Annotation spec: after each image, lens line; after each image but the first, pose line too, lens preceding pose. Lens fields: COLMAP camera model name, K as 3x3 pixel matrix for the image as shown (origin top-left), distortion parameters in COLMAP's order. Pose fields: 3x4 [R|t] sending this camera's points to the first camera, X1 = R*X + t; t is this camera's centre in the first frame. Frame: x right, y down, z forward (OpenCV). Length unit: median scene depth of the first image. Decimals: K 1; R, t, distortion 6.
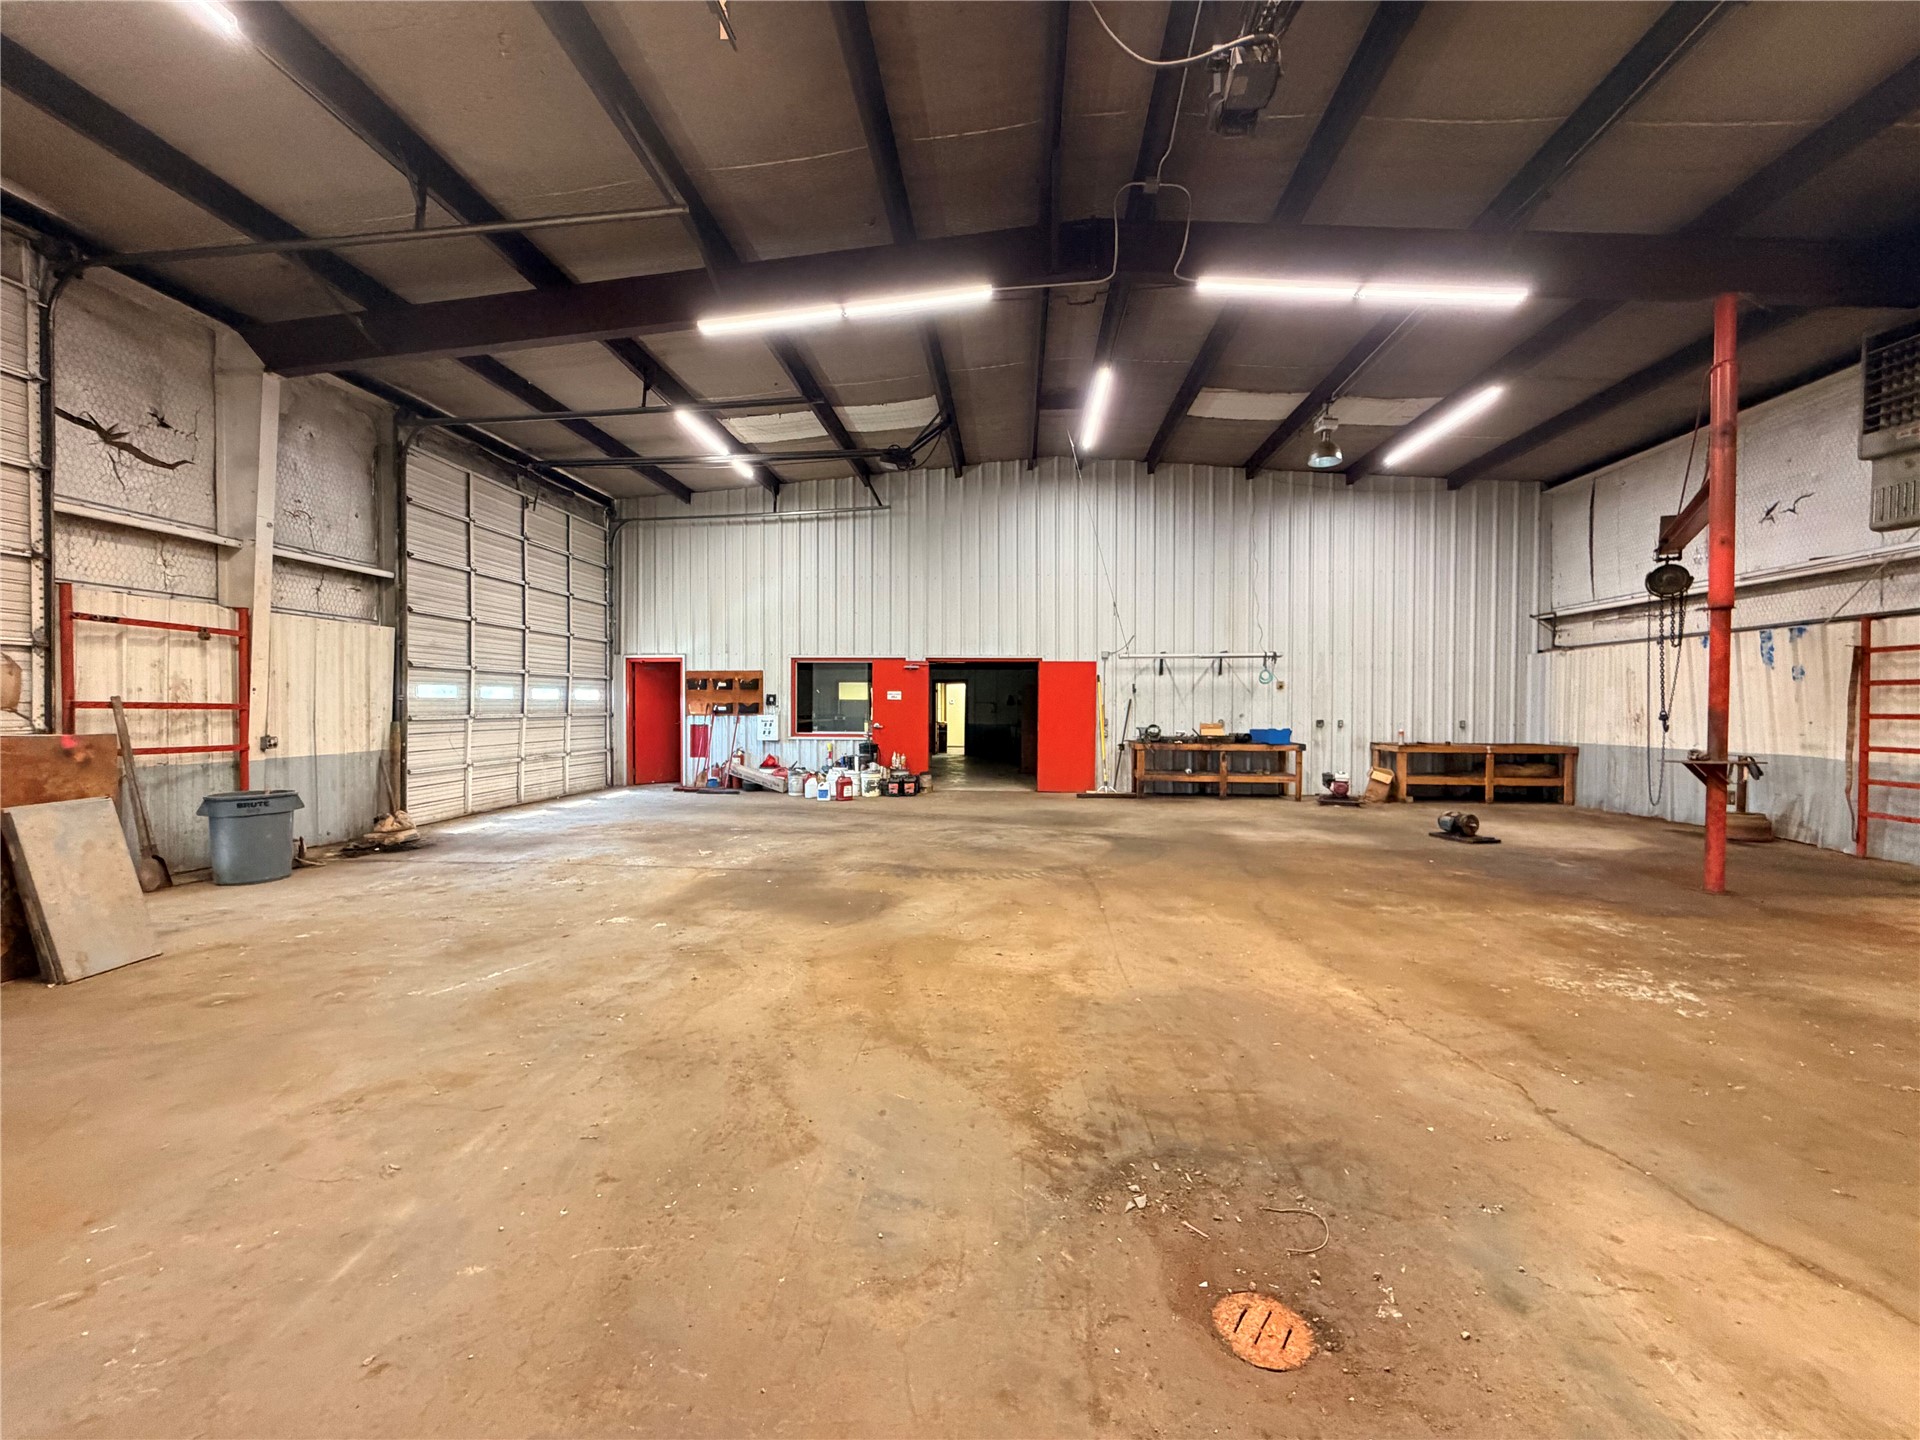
lens RADIAL K [[767.3, 0, 956.4], [0, 767.3, 715.4], [0, 0, 1]] dist [-0.001916, 0.000914]
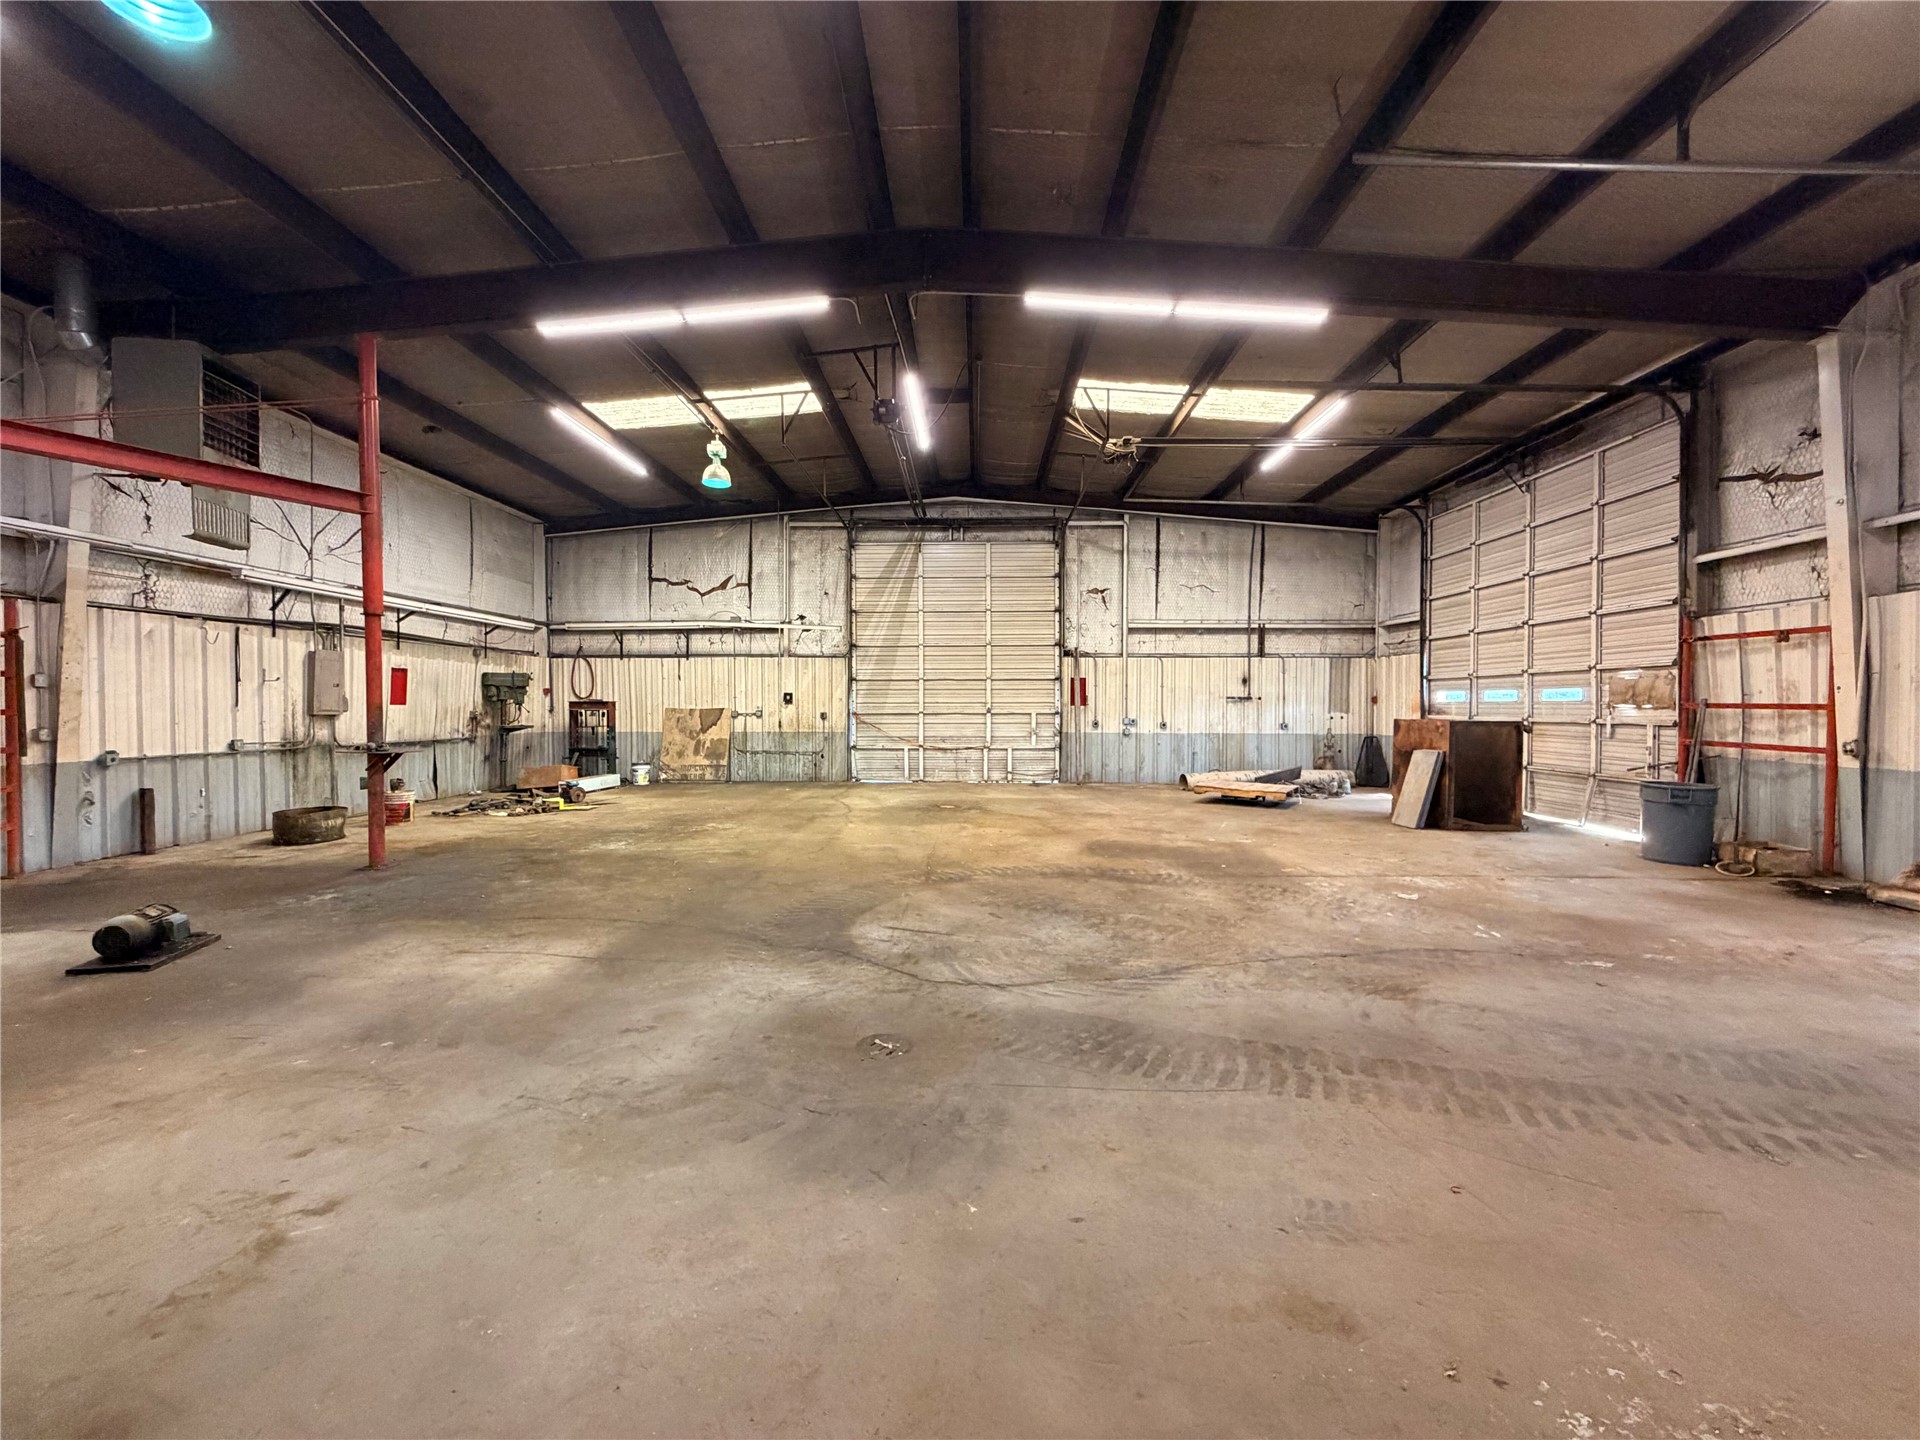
lens RADIAL K [[767.3, 0, 961.7], [0, 767.3, 718.9], [0, 0, 1]] dist [-0.001916, 0.000914]
pose [[-0.998486, -0.001667, -0.054982, 0.178818], [-0.002934, 0.999732, 0.022967, -0.016132], [0.054929, 0.023094, -0.998223, 1.991690]]
